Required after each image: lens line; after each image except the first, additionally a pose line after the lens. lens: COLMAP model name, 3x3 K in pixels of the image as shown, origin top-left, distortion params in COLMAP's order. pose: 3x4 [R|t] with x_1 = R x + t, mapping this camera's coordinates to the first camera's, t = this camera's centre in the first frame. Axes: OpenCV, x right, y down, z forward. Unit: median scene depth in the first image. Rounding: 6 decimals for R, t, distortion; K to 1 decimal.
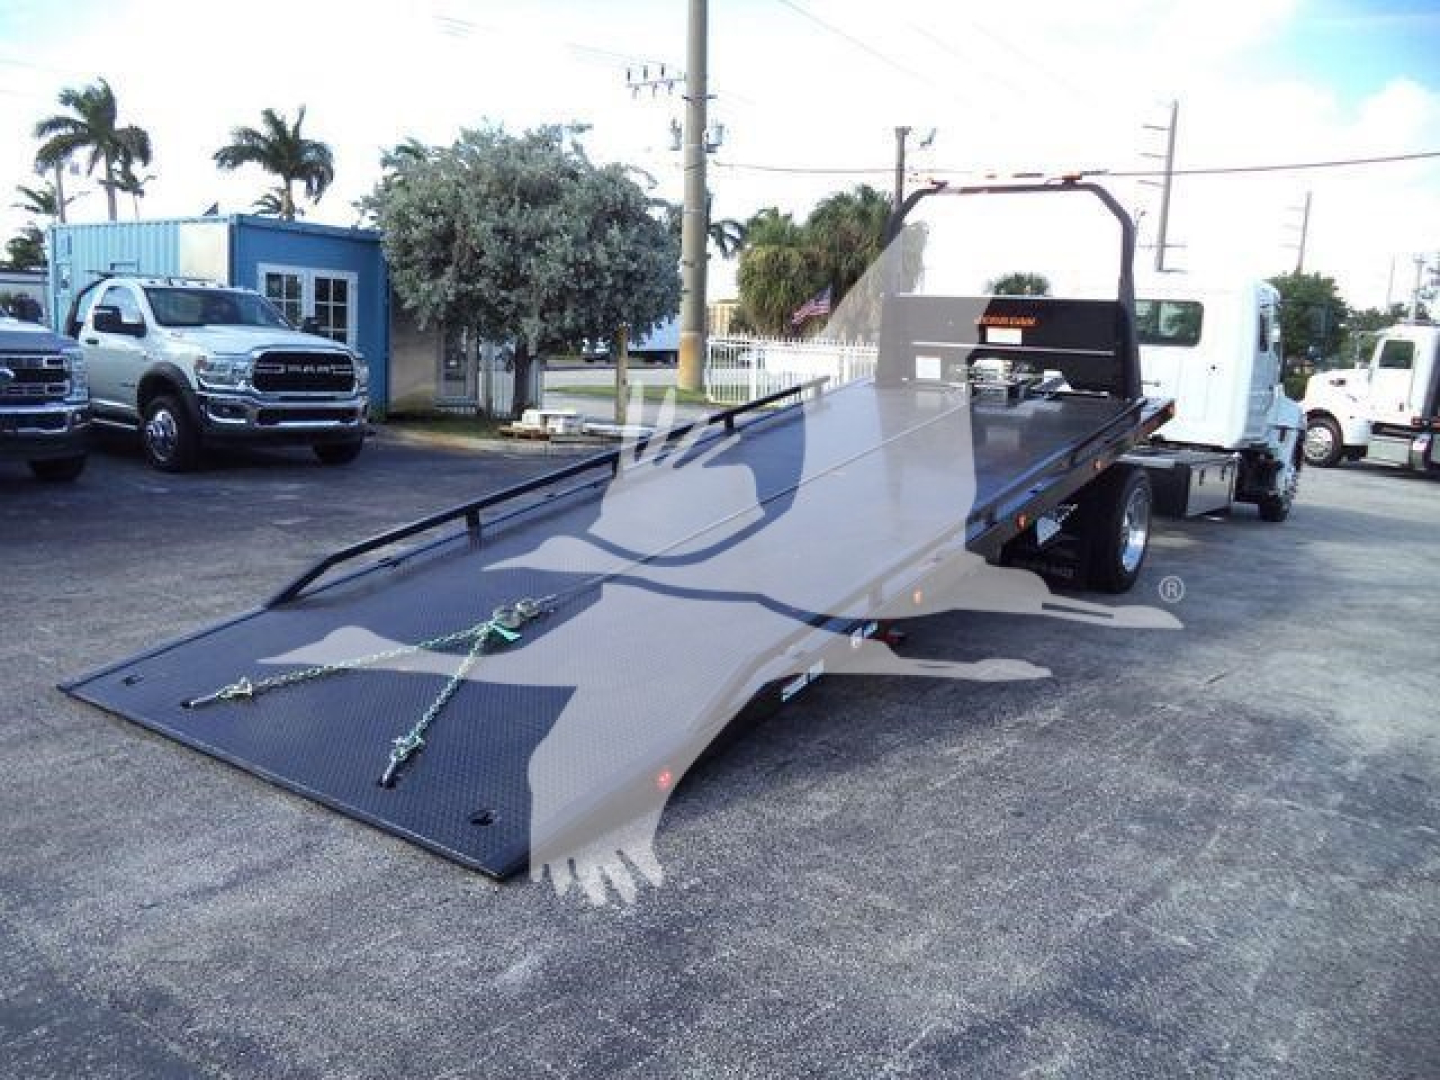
lens RADIAL K [[1170.7, 0, 728.9], [0, 1170.7, 529.3], [0, 0, 1]] dist [-0.029797, 0.005783]
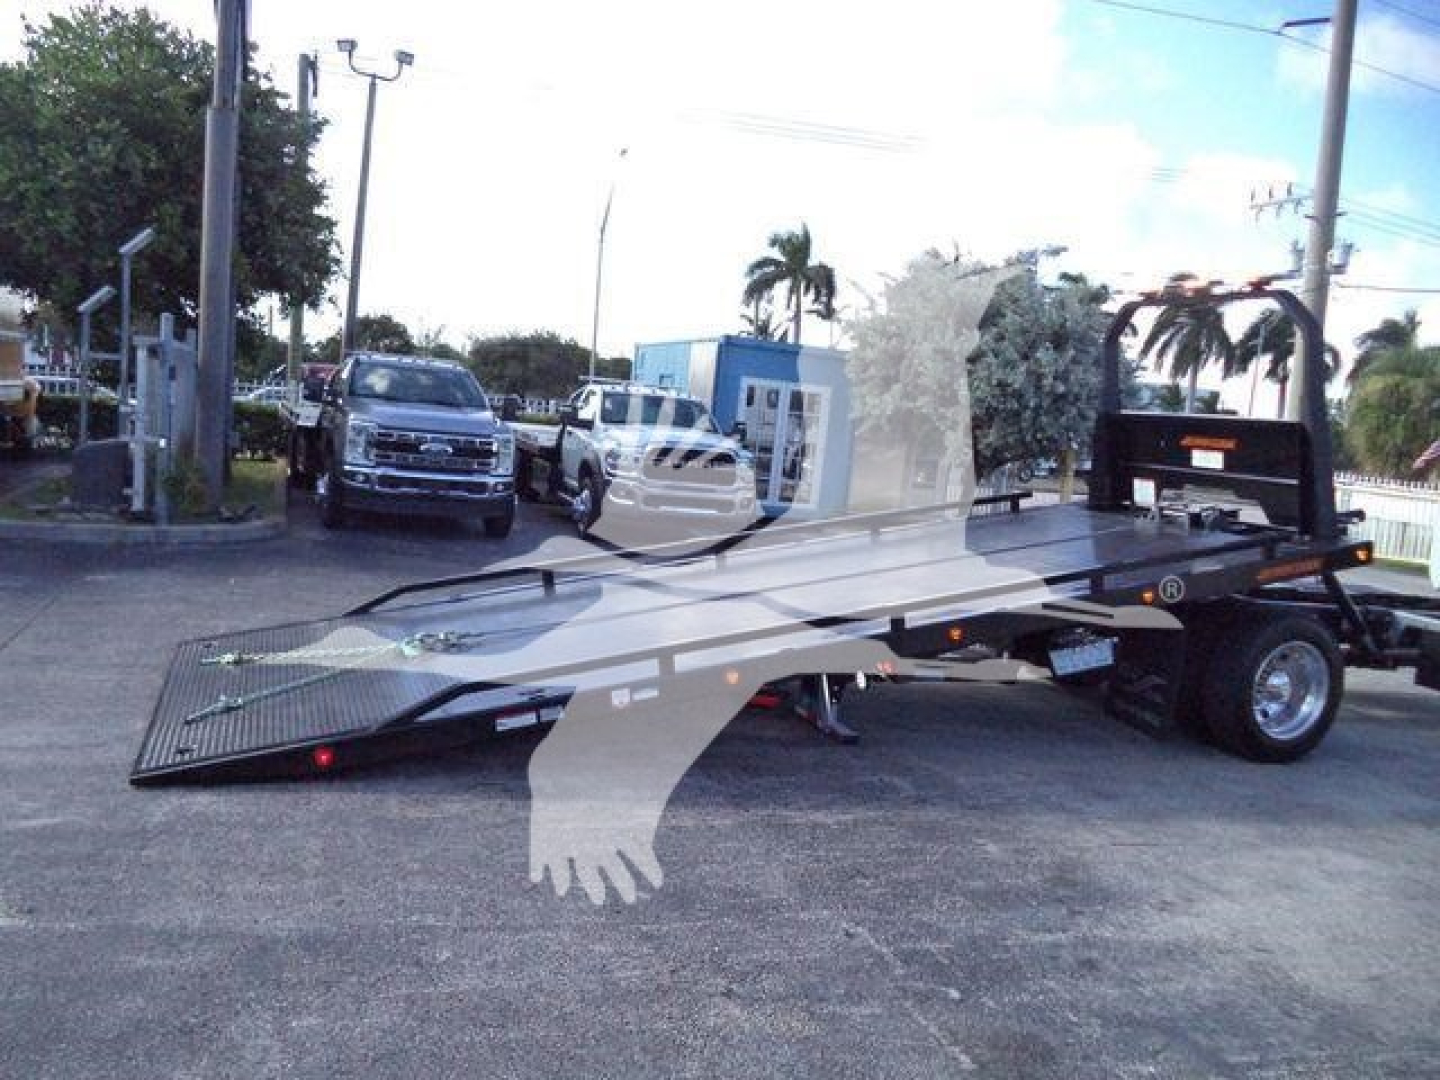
lens RADIAL K [[1170.7, 0, 738.7], [0, 1170.7, 555.1], [0, 0, 1]] dist [-0.029797, 0.005783]
pose [[0.843271, 0.094984, -0.529030, 0.225915], [-0.139155, 0.989284, -0.044192, -0.001785], [0.519163, 0.110883, 0.847452, 0.033325]]
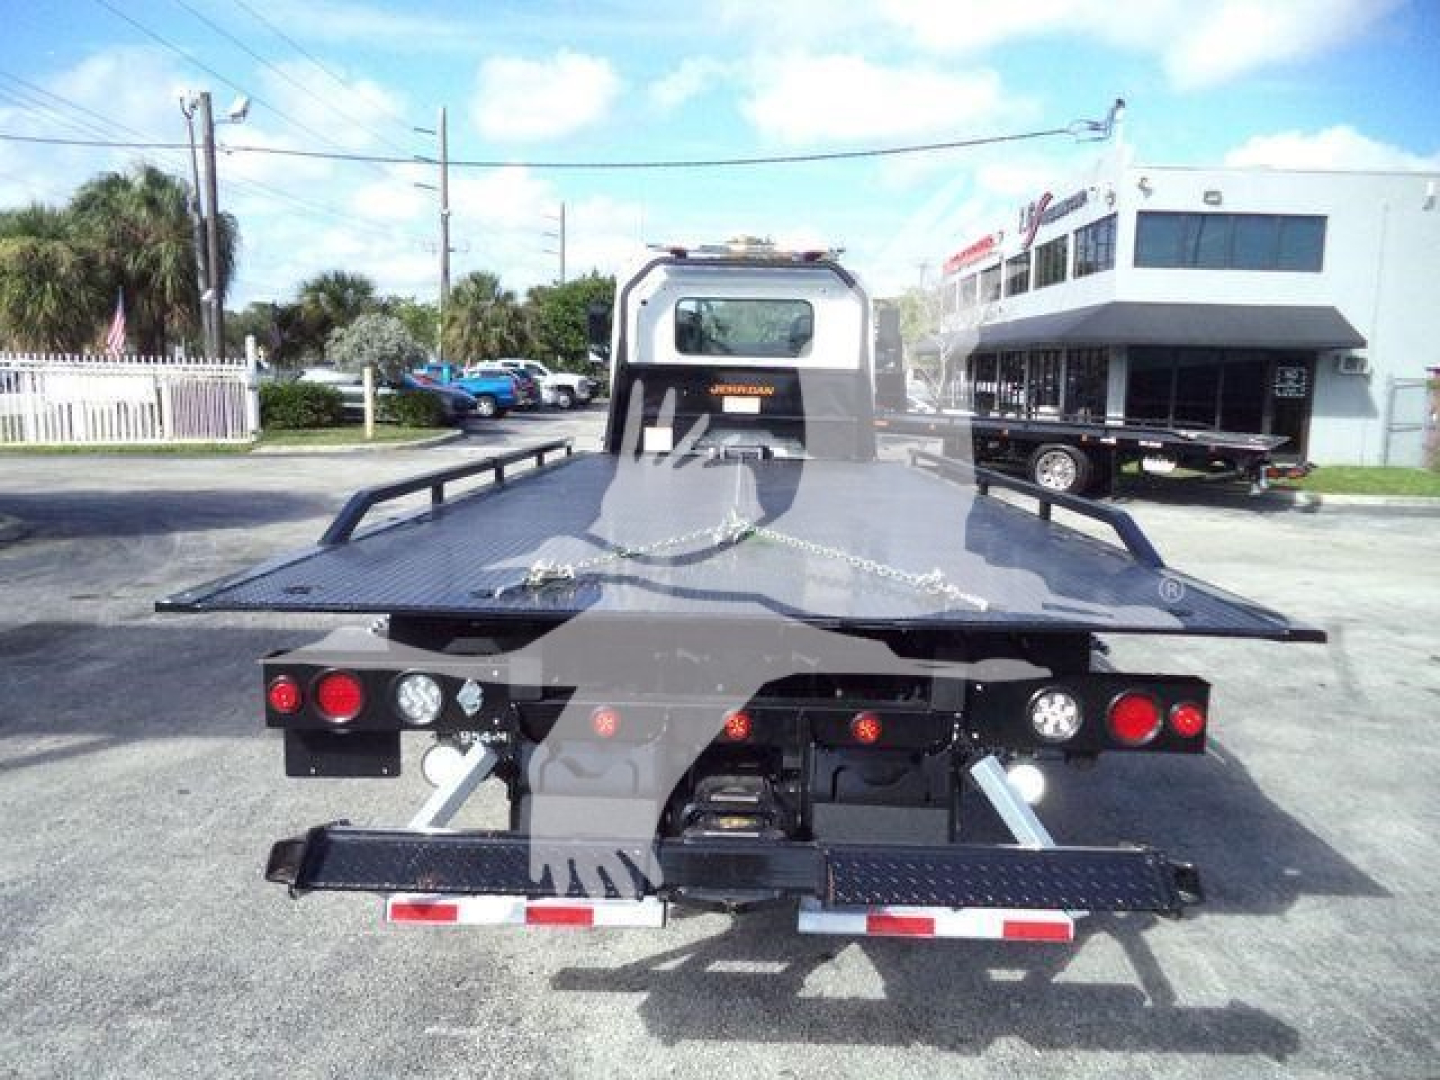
lens RADIAL K [[1170.7, 0, 719.0], [0, 1170.7, 535.9], [0, 0, 1]] dist [-0.029797, 0.005783]
pose [[0.826409, -0.115306, 0.551138, -0.070375], [0.114592, 0.992765, 0.035875, -0.051700], [-0.551287, 0.033508, 0.833642, 0.271053]]
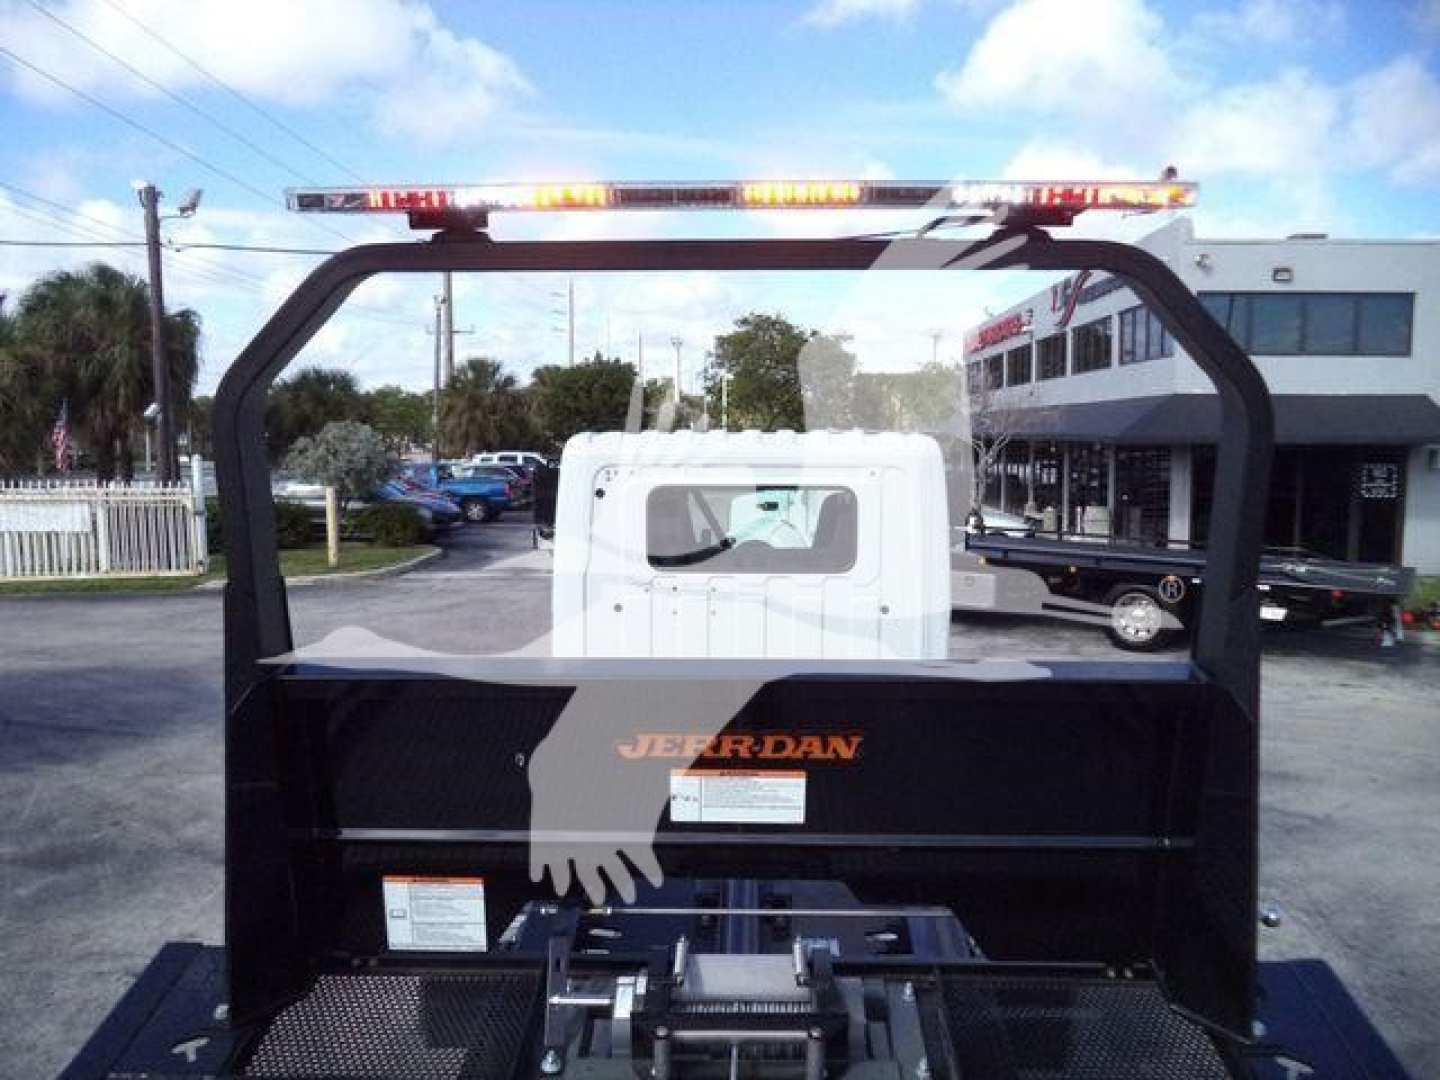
lens RADIAL K [[1170.7, 0, 726.3], [0, 1170.7, 535.9], [0, 0, 1]] dist [-0.029797, 0.005783]
pose [[0.828192, -0.102614, 0.550971, 0.048825], [0.136966, 0.990344, -0.021436, -0.120777], [-0.543451, 0.093217, 0.834249, 0.420991]]
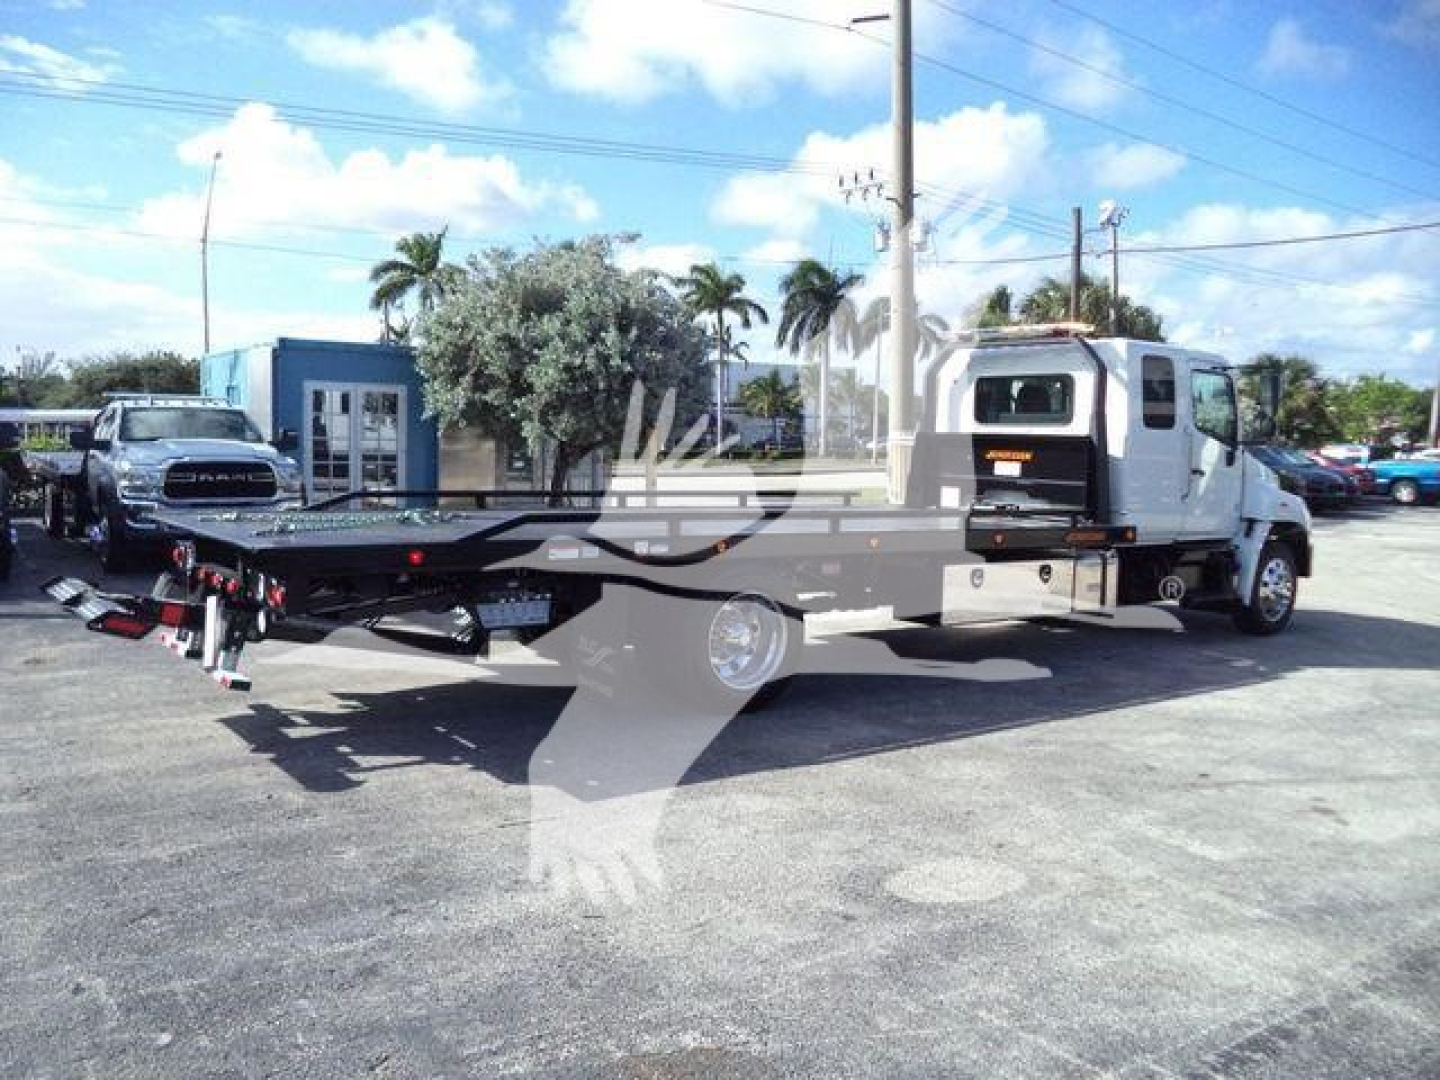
lens RADIAL K [[1170.7, 0, 747.3], [0, 1170.7, 538.9], [0, 0, 1]] dist [-0.029797, 0.005783]
pose [[0.959726, -0.008899, -0.280797, 0.296725], [-0.013694, 0.996828, -0.078397, -0.003273], [0.280604, 0.079085, 0.956560, 0.088874]]
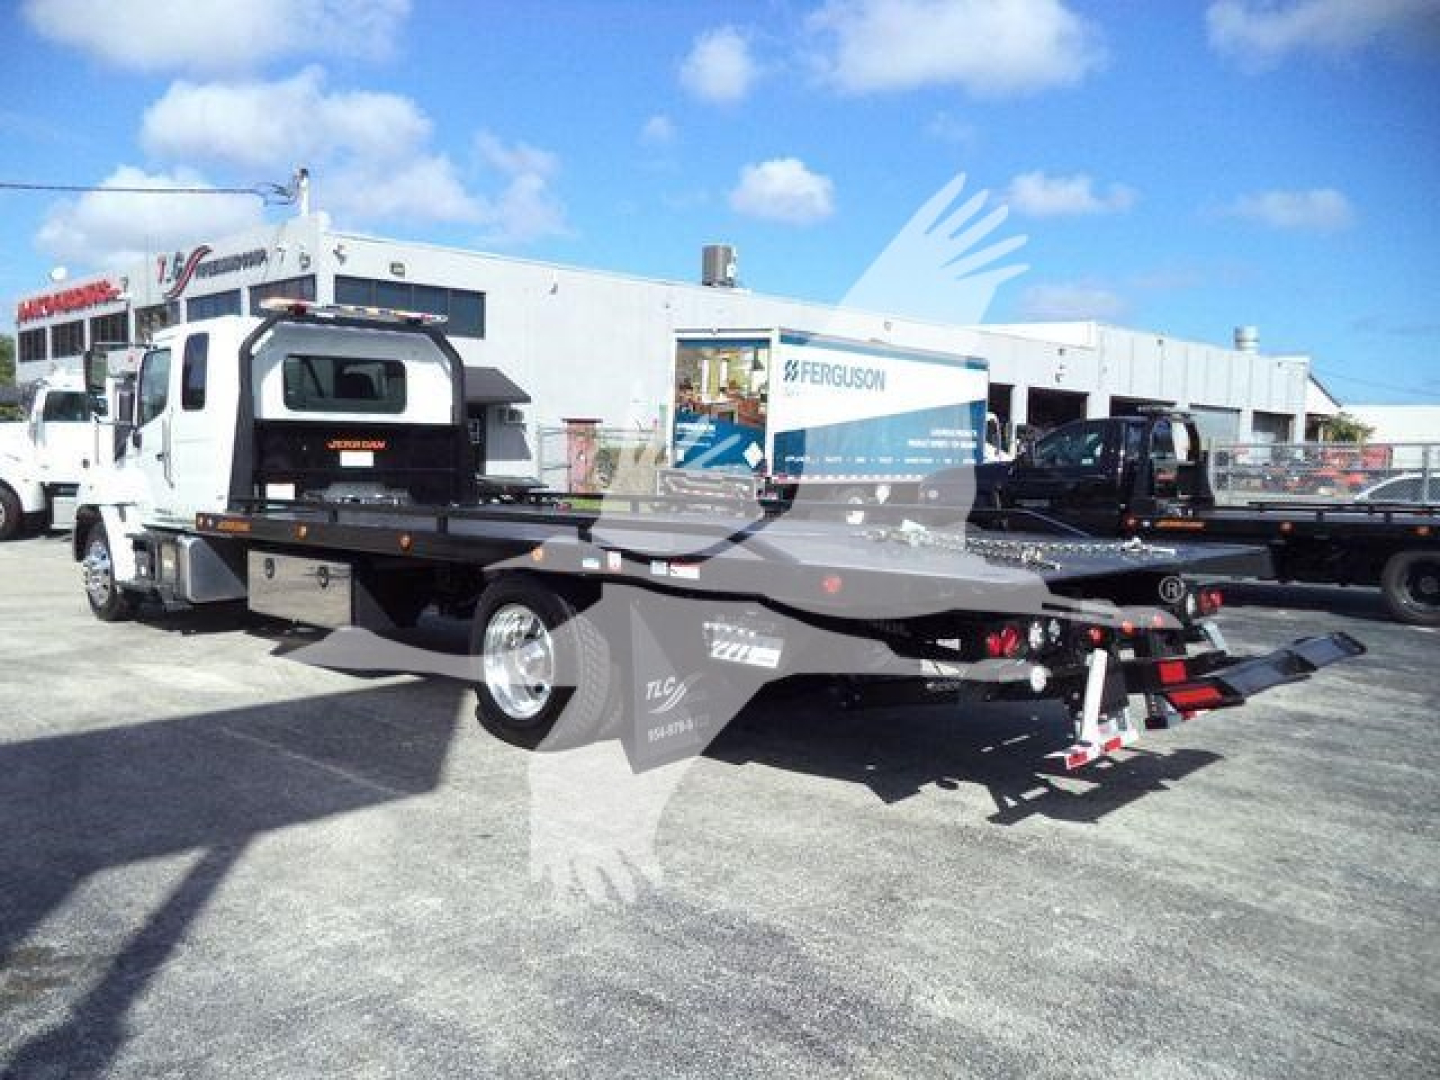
lens RADIAL K [[1170.7, 0, 700.2], [0, 1170.7, 534.2], [0, 0, 1]] dist [-0.029797, 0.005783]
pose [[0.166036, -0.132171, 0.977222, -0.293388], [0.153848, 0.982314, 0.106720, -0.091776], [-0.974045, 0.132625, 0.183434, 0.460690]]
